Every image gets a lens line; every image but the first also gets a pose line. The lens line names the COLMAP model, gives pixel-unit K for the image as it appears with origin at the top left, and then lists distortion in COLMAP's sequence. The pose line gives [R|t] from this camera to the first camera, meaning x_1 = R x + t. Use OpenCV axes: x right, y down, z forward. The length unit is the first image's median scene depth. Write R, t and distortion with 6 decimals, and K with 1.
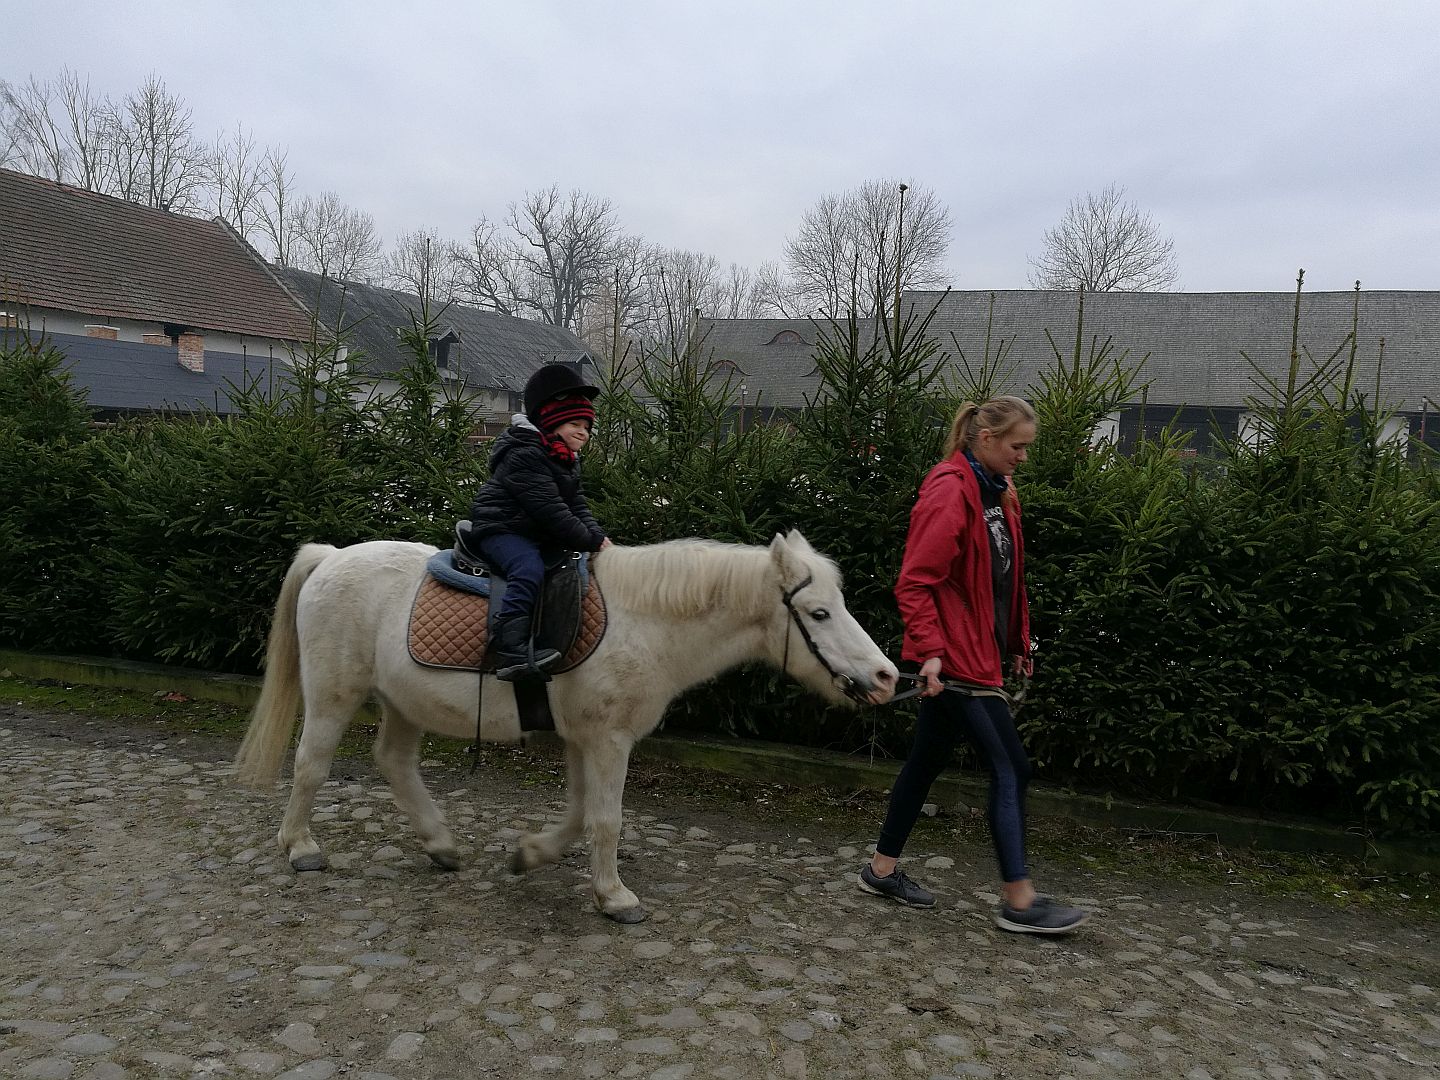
lens RADIAL K [[1163.9, 0, 720.0], [0, 1163.9, 540.0], [0, 0, 1]] dist [-0.039616, 0.084786]
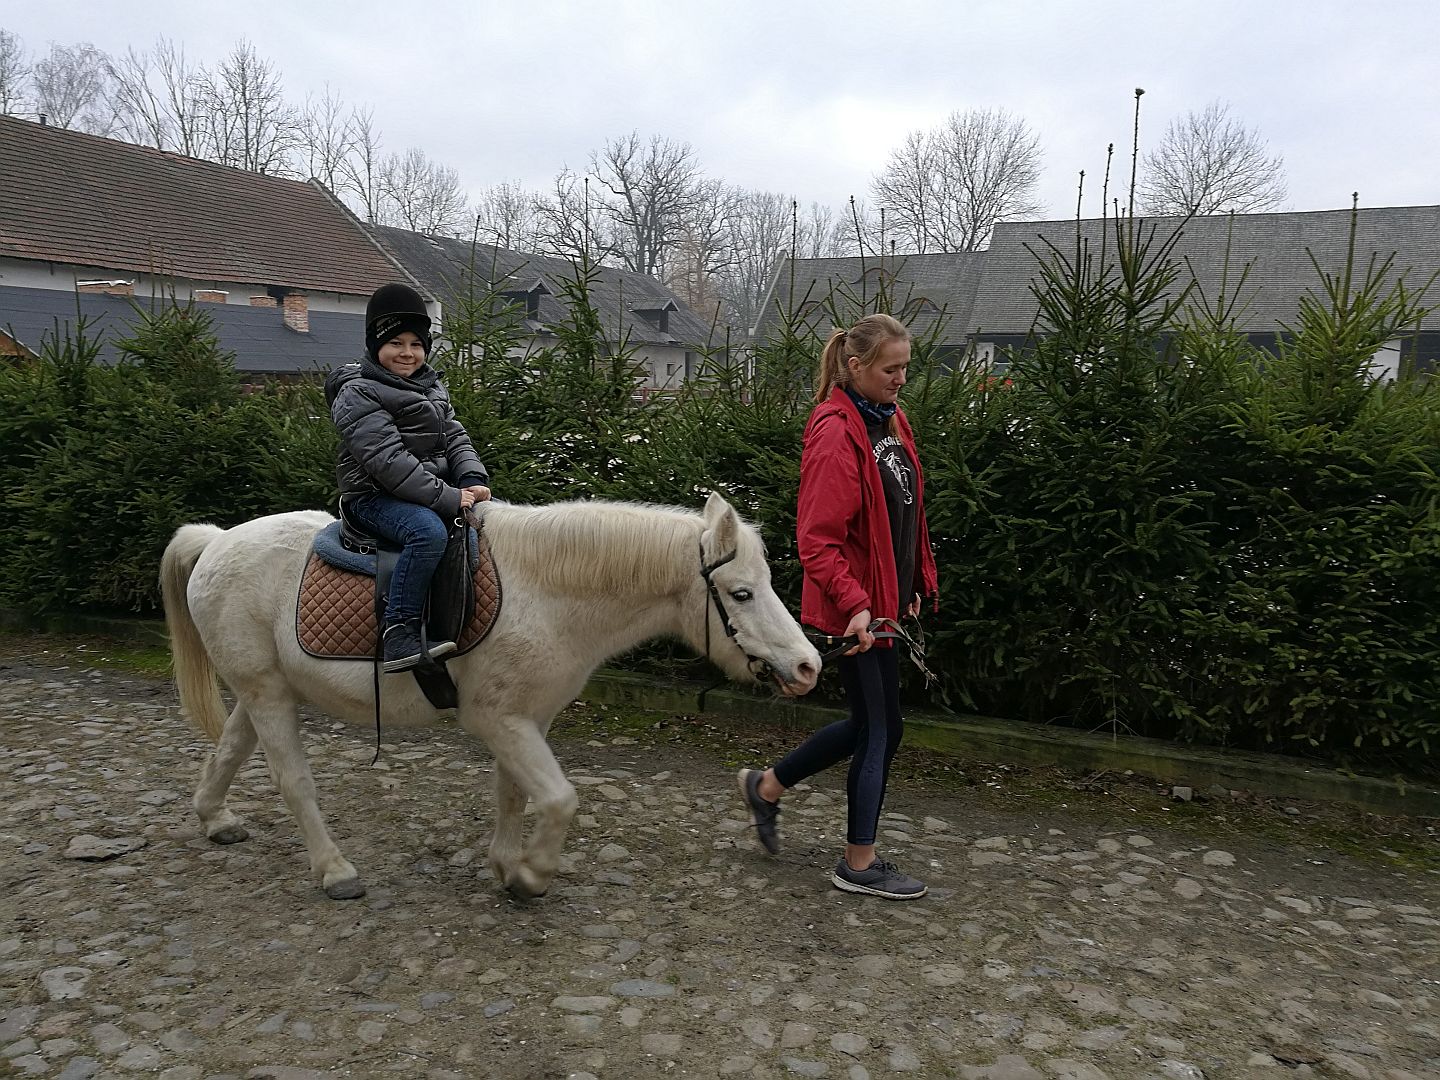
lens RADIAL K [[1163.9, 0, 720.0], [0, 1163.9, 540.0], [0, 0, 1]] dist [-0.039616, 0.084786]
pose [[0.996627, -0.020350, -0.079496, -0.108732], [0.024084, 0.998638, 0.046293, -0.014421], [0.078446, -0.048052, 0.995760, 0.093961]]
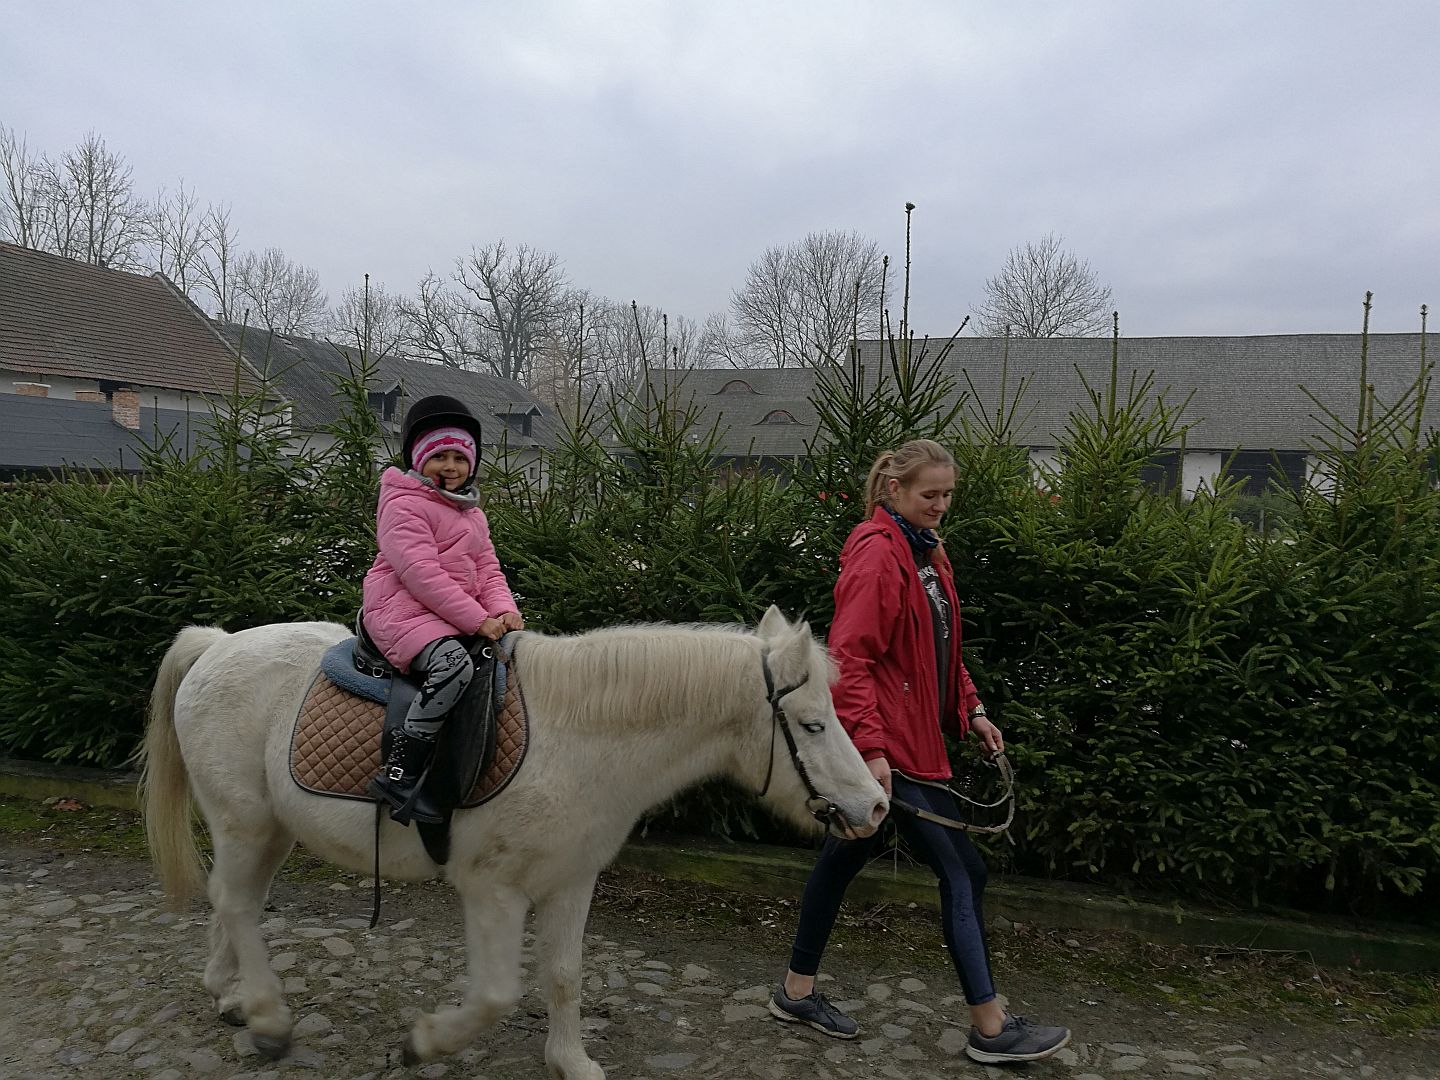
lens RADIAL K [[1169.0, 0, 723.8], [0, 1169.0, 530.3], [0, 0, 1]] dist [-0.041048, 0.082902]
pose [[0.998845, -0.018499, 0.044335, -0.029878], [0.020725, 0.998519, -0.050306, -0.019054], [-0.043339, 0.051167, 0.997749, 0.154782]]
